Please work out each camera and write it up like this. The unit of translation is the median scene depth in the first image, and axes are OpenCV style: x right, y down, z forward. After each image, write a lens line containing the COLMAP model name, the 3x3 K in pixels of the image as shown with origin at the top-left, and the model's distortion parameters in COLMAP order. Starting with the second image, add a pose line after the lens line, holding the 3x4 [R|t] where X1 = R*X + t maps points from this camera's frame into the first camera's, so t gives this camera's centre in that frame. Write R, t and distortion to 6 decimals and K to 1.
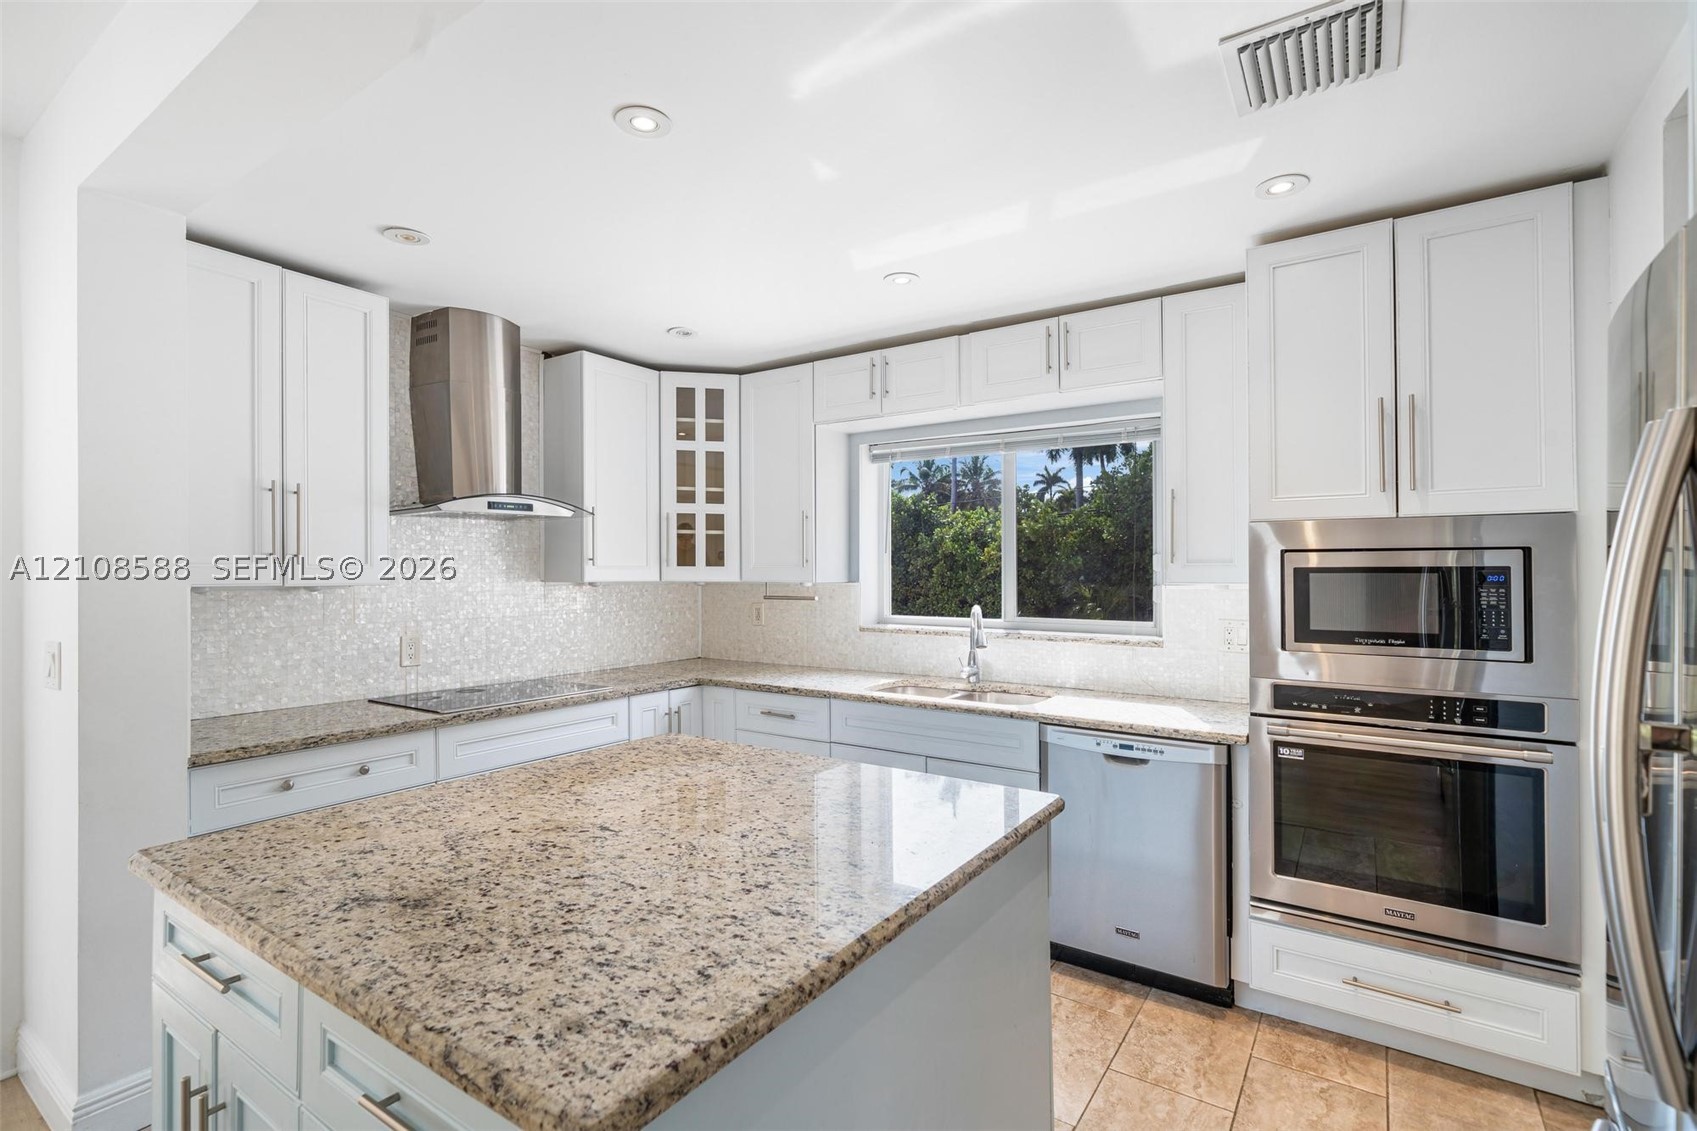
lens RADIAL K [[773.5, 0, 836.5], [0, 773.5, 566.1], [0, 0, 1]] dist [0.008225, 0.000033]
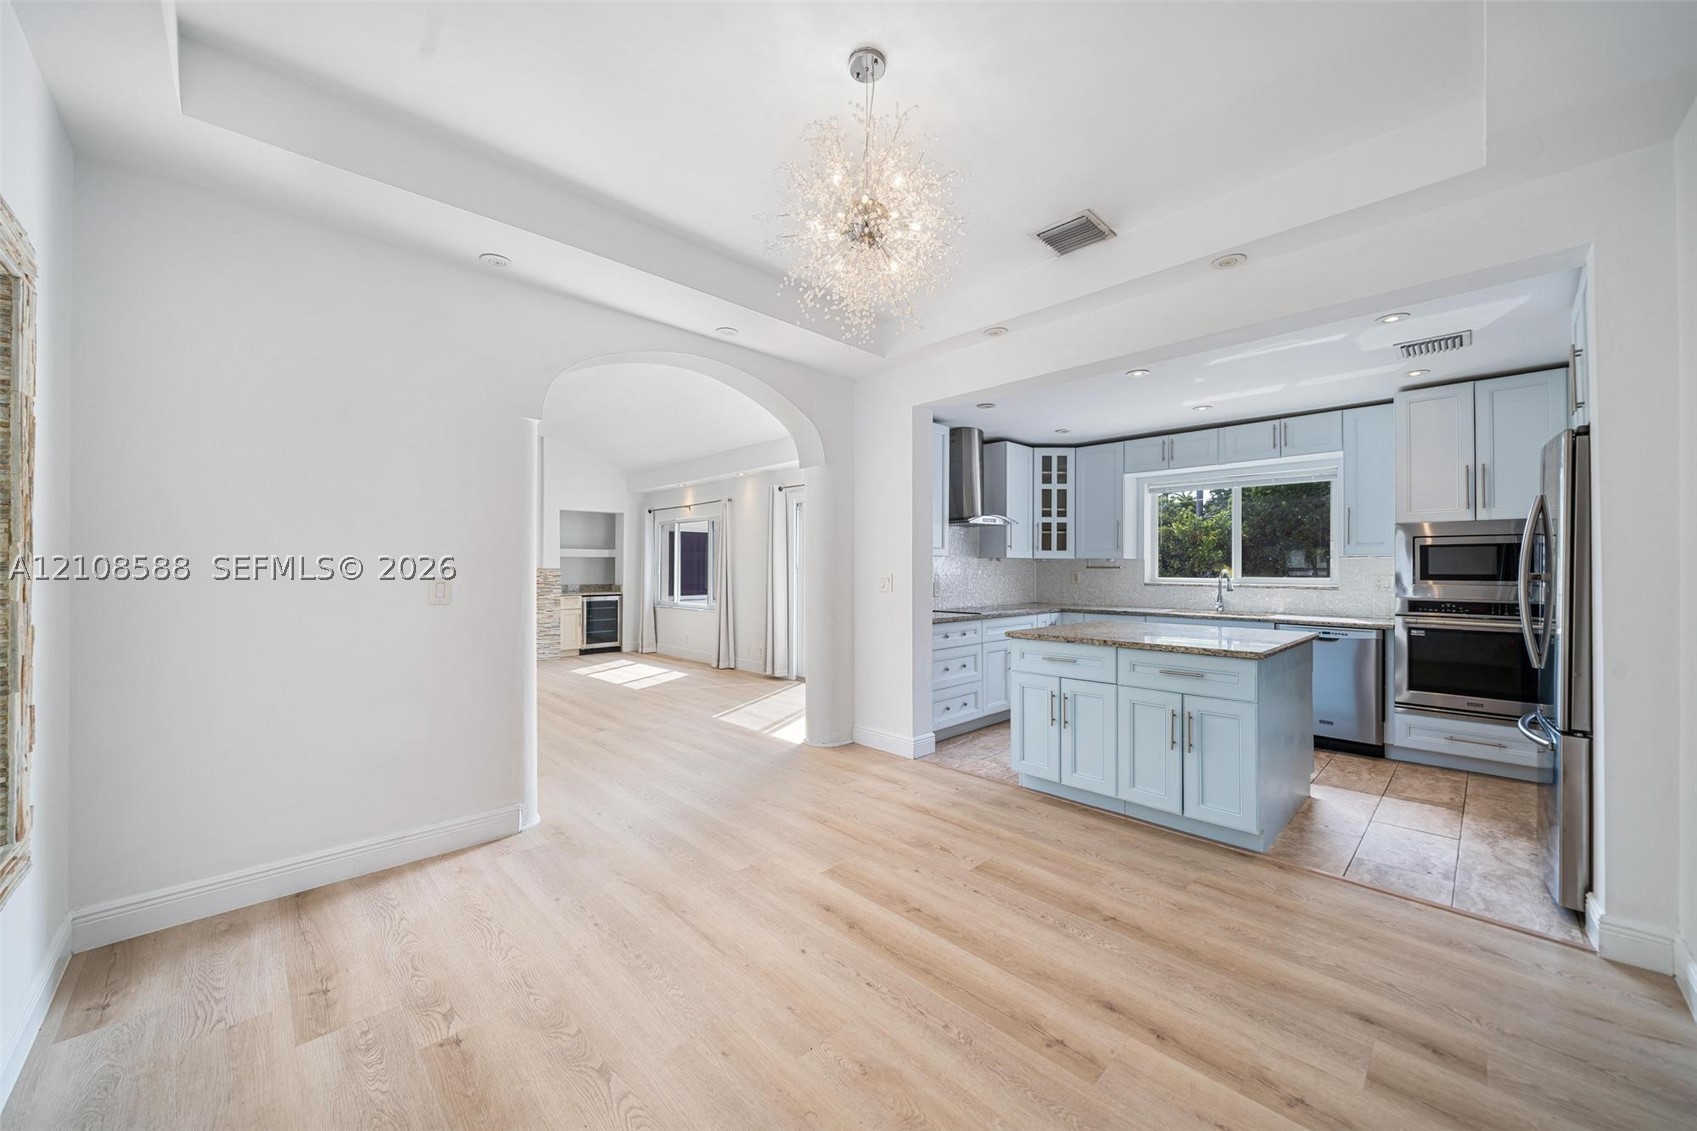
lens RADIAL K [[611.4, 0, 864.9], [0, 611.4, 568.8], [0, 0, 1]] dist [-0.005259, 0.000625]
pose [[0.983257, 0.000649, -0.182224, -0.401472], [0.001280, 0.999944, 0.010467, 0.032277], [0.182221, -0.010524, 0.983201, -0.612241]]
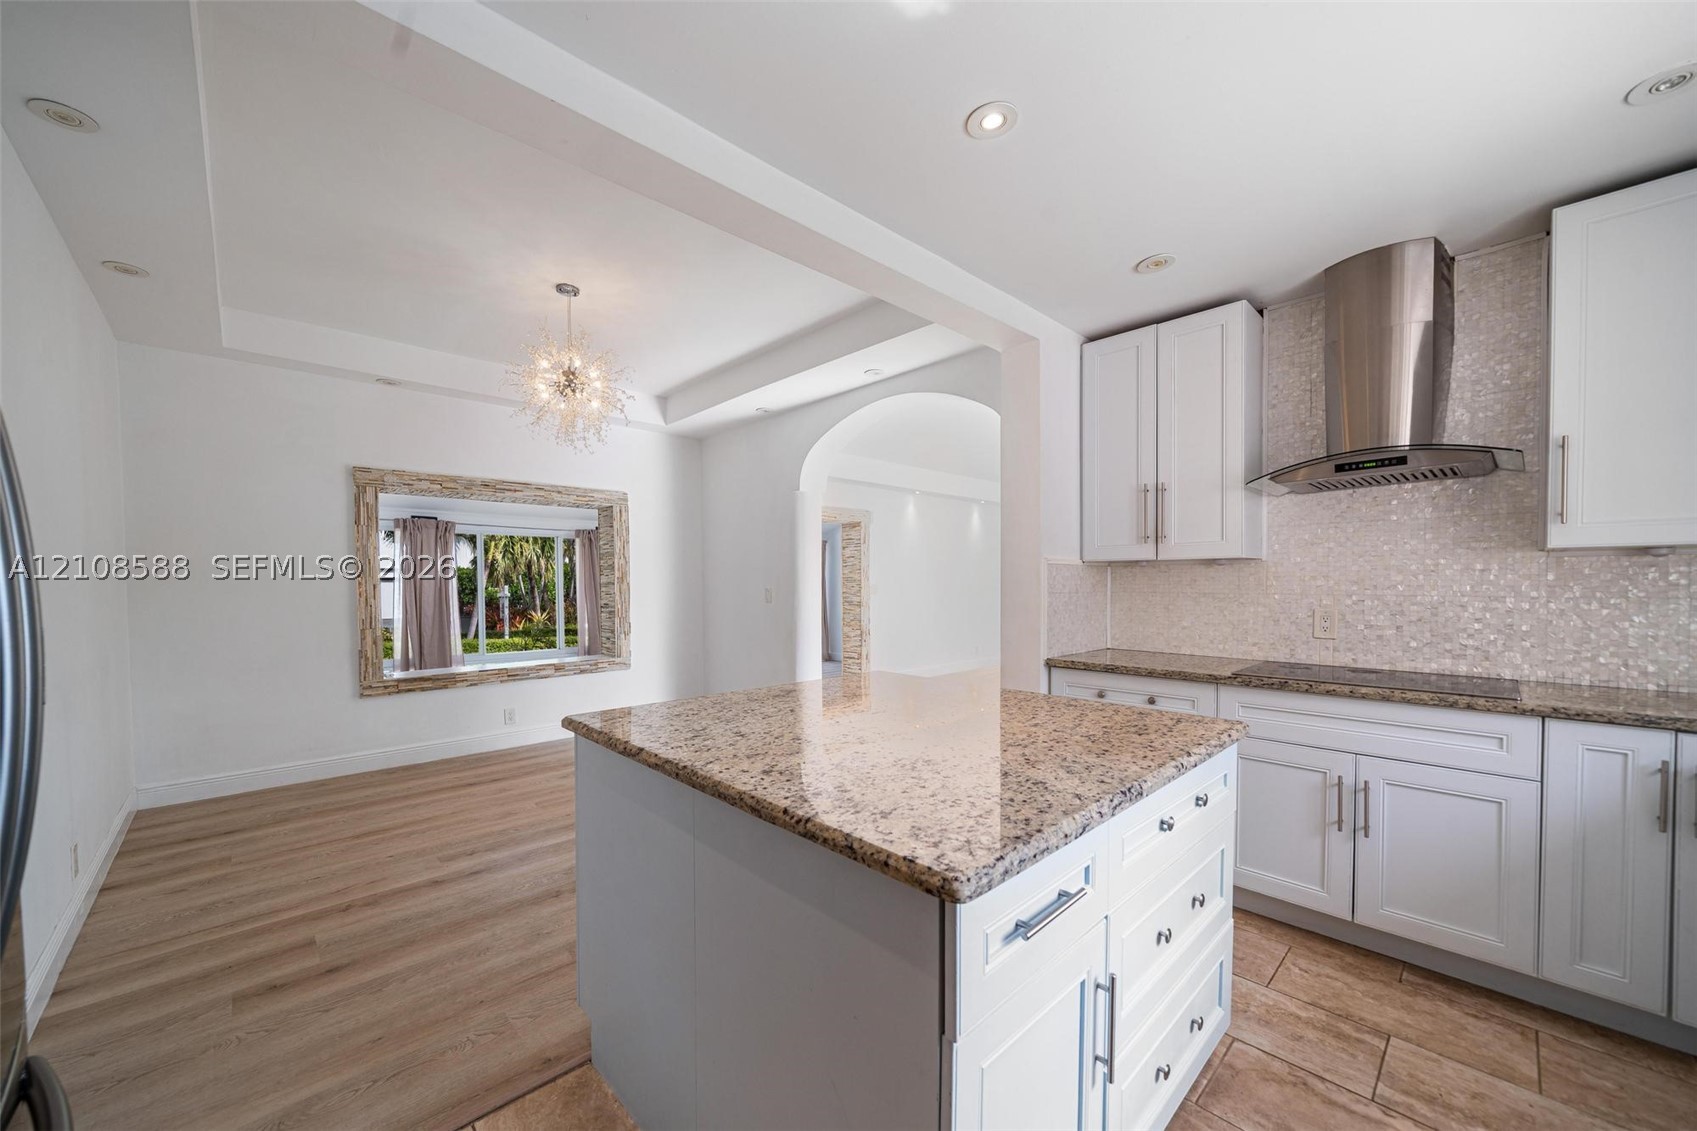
lens RADIAL K [[611.4, 0, 809.3], [0, 611.4, 595.8], [0, 0, 1]] dist [-0.005259, 0.000625]
pose [[-0.213562, 0.019715, -0.976730, 0.346984], [0.012604, 0.999769, 0.017425, 0.045896], [0.976848, -0.008589, -0.213761, 0.478876]]
